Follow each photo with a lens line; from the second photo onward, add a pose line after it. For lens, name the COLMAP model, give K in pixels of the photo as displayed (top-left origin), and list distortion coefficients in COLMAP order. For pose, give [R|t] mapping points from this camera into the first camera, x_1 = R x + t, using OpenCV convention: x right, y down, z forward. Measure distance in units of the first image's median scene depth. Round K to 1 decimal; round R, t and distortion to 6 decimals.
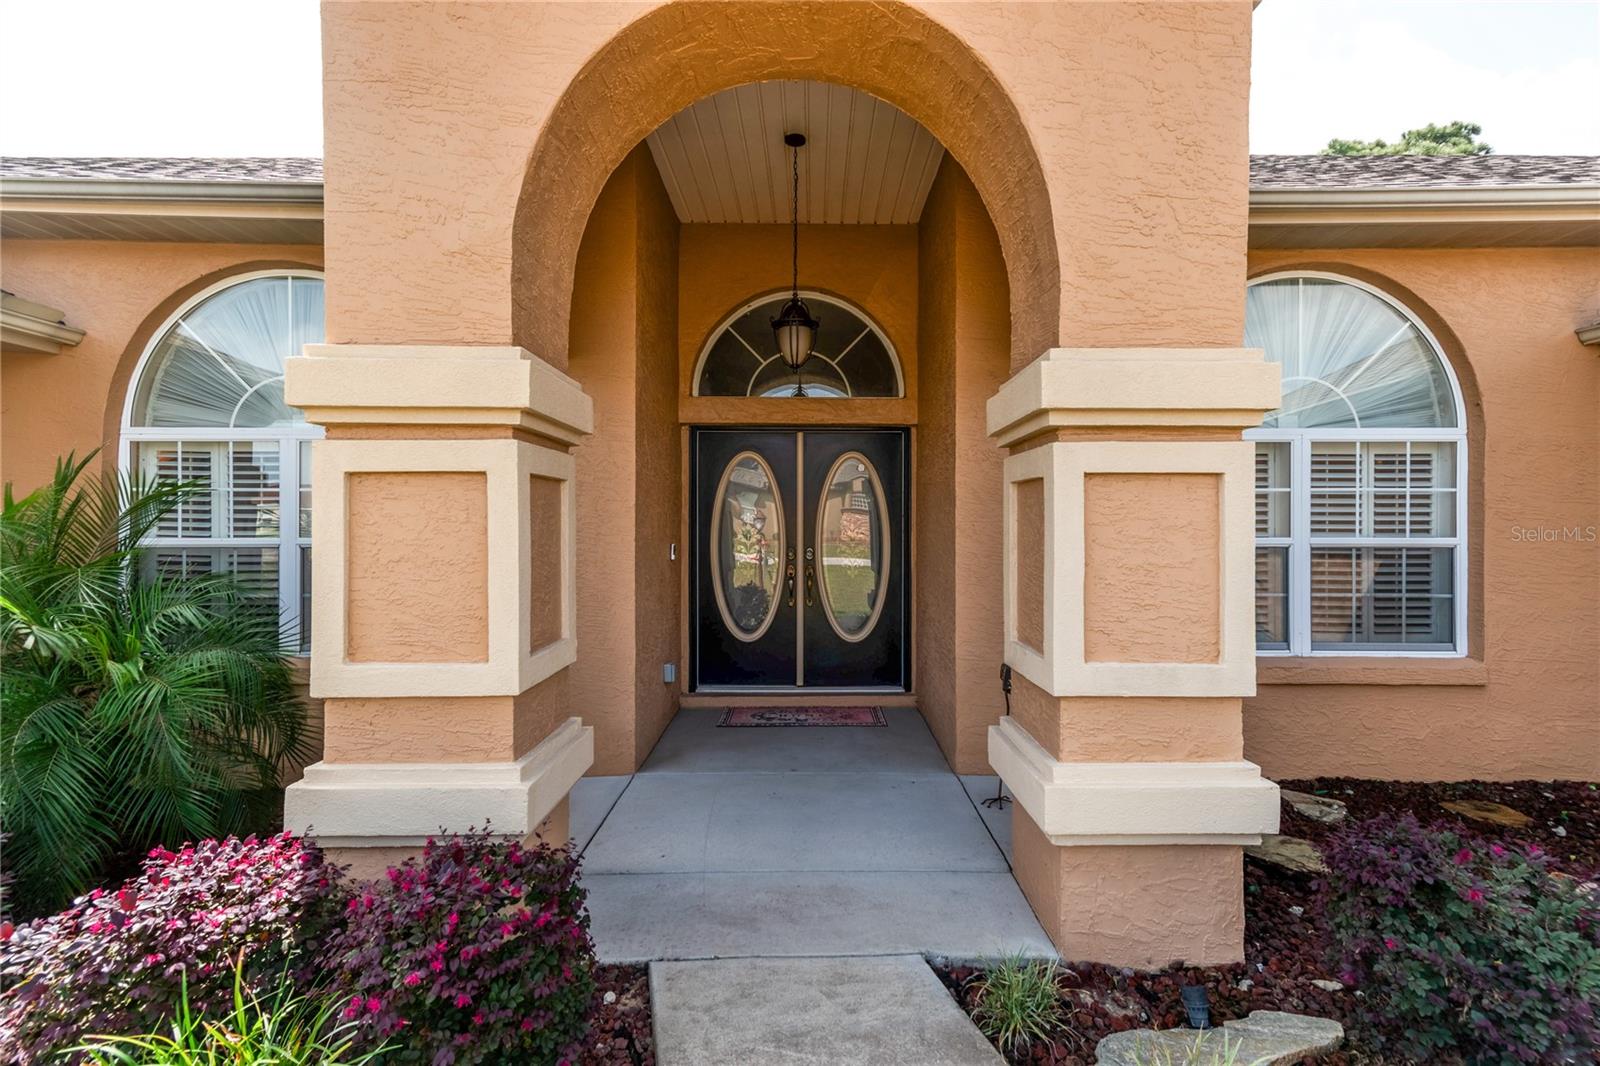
lens RADIAL K [[792.4, 0, 799.7], [0, 792.4, 529.2], [0, 0, 1]] dist [0.007066, 0.000773]
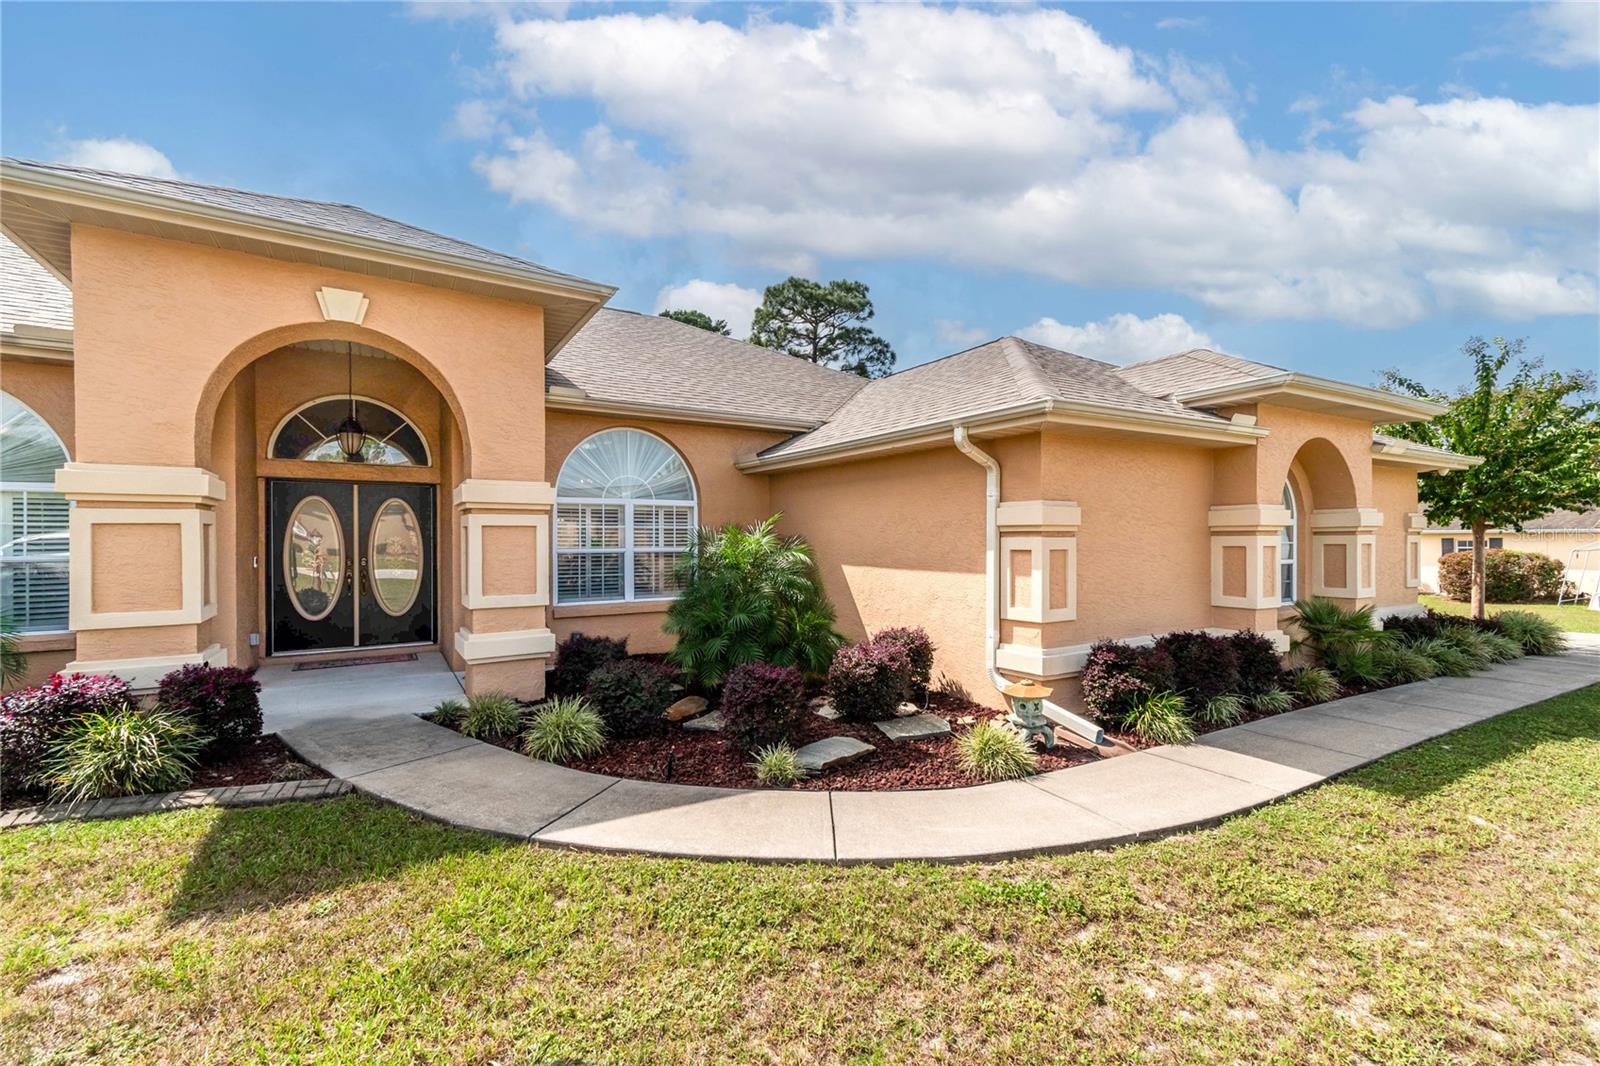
lens RADIAL K [[698.9, 0, 825.5], [0, 698.9, 543.0], [0, 0, 1]] dist [0.019178, -0.007498]
pose [[0.834170, -0.008065, 0.551448, 0.010602], [0.006314, 0.999967, 0.005073, -0.009763], [-0.551471, -0.000750, 0.834194, -0.934984]]
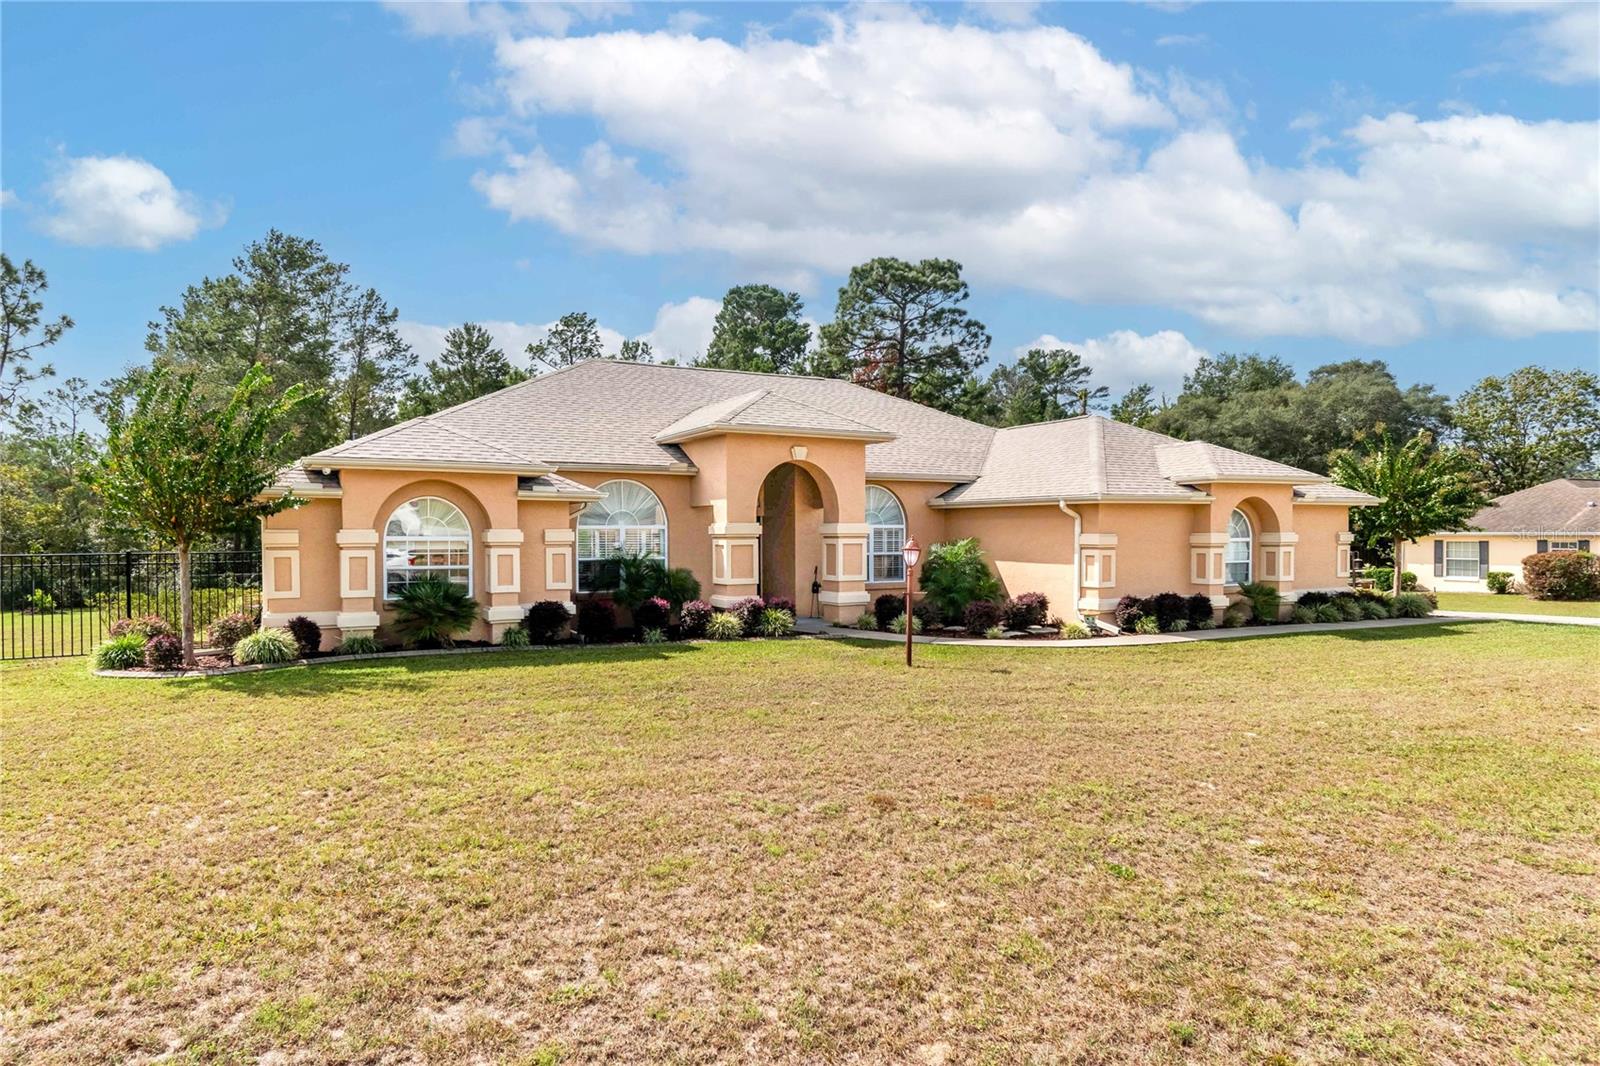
lens RADIAL K [[933.5, 0, 816.0], [0, 933.5, 559.1], [0, 0, 1]] dist [0.015681, -0.004074]
pose [[0.868778, -0.018958, 0.494839, -1.886805], [0.005683, 0.999583, 0.028318, -0.089361], [-0.495169, -0.021790, 0.868523, -2.866376]]
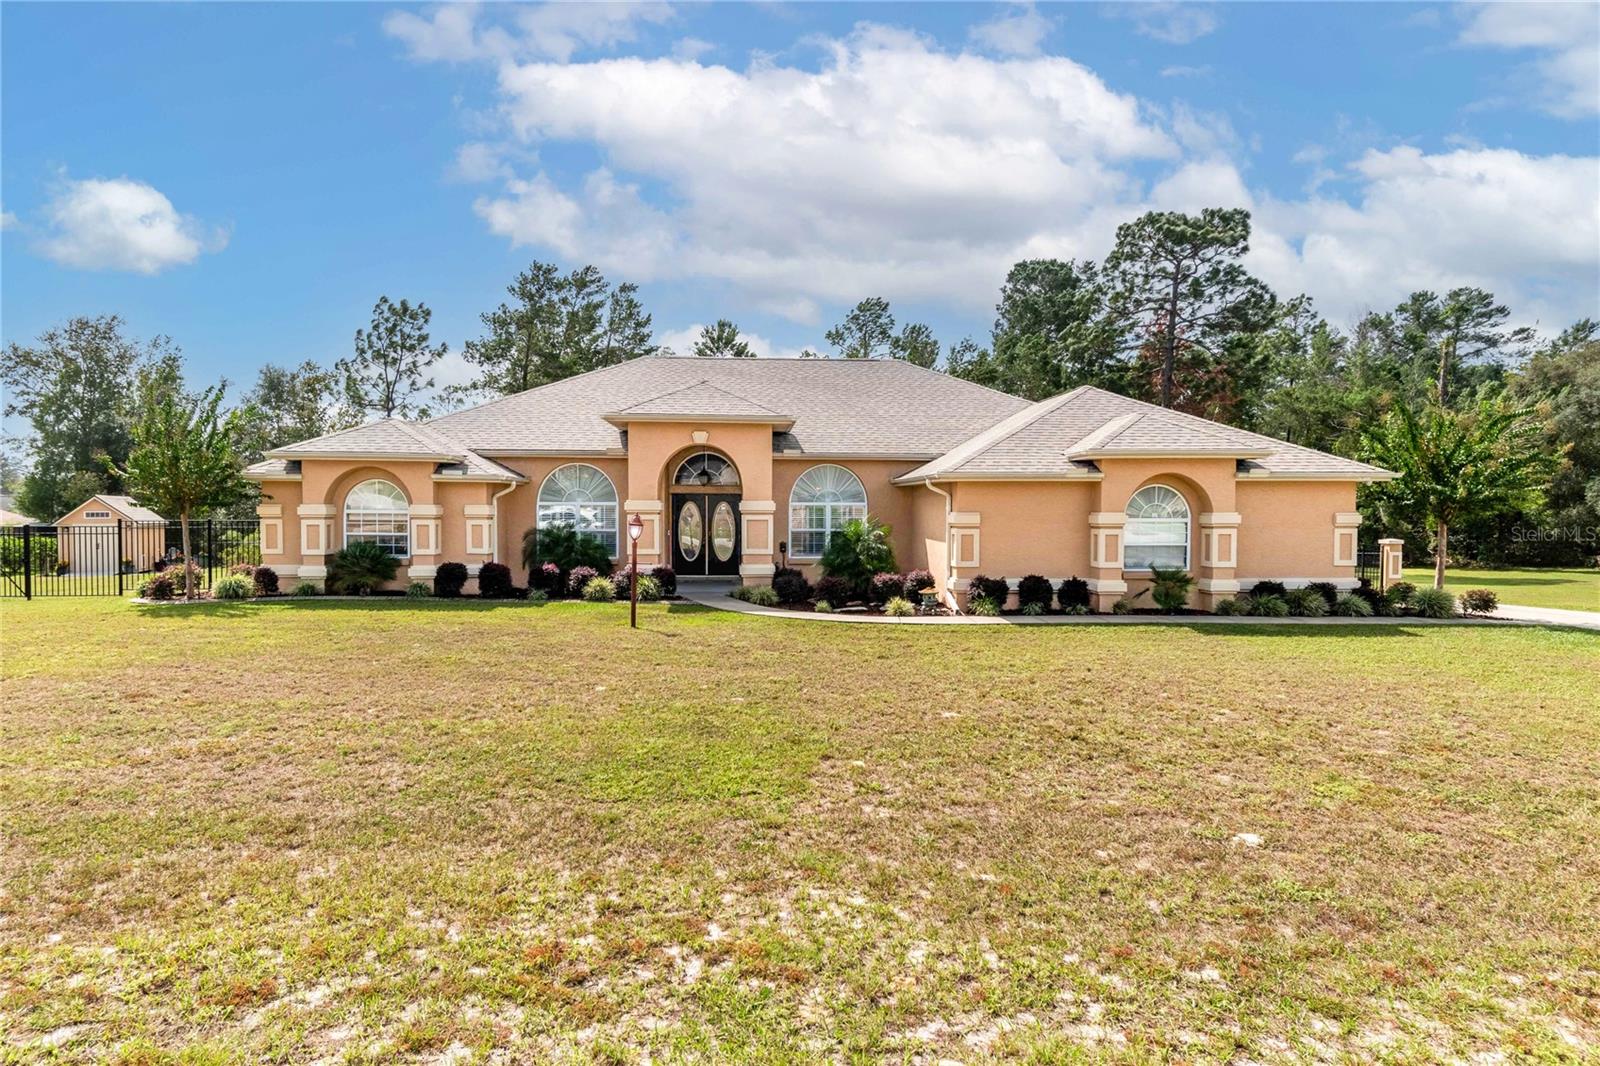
lens RADIAL K [[967.4, 0, 804.3], [0, 967.4, 538.8], [0, 0, 1]] dist [0.004458, 0.001675]
pose [[0.996680, -0.001072, 0.081414, 0.102548], [-0.001118, 0.999639, 0.026843, -0.074547], [-0.081413, -0.026845, 0.996319, -3.947724]]
